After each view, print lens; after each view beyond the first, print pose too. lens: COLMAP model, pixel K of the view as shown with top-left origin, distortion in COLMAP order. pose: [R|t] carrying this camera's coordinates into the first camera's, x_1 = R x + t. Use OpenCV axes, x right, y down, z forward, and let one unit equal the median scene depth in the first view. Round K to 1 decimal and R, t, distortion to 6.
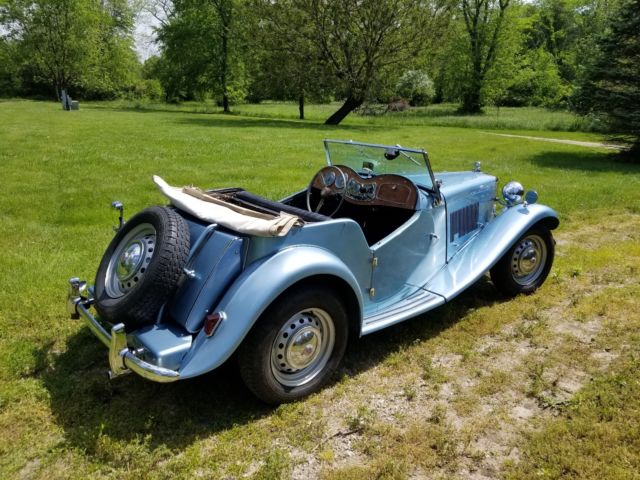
lens RADIAL K [[512.2, 0, 318.9], [0, 512.2, 239.8], [0, 0, 1]] dist [0.020771, -0.042191]
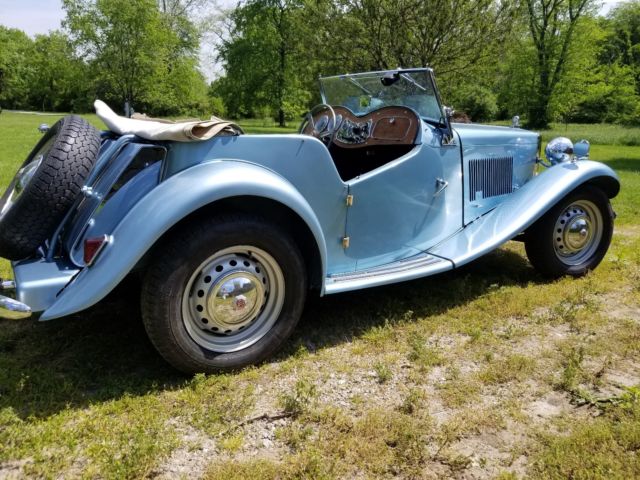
lens RADIAL K [[512.2, 0, 307.9], [0, 512.2, 238.5], [0, 0, 1]] dist [0.020771, -0.042191]
pose [[0.990820, 0.031262, -0.131525, 0.131686], [-0.036676, 0.998568, -0.038944, 0.115351], [0.130119, 0.043411, 0.990548, 0.219296]]
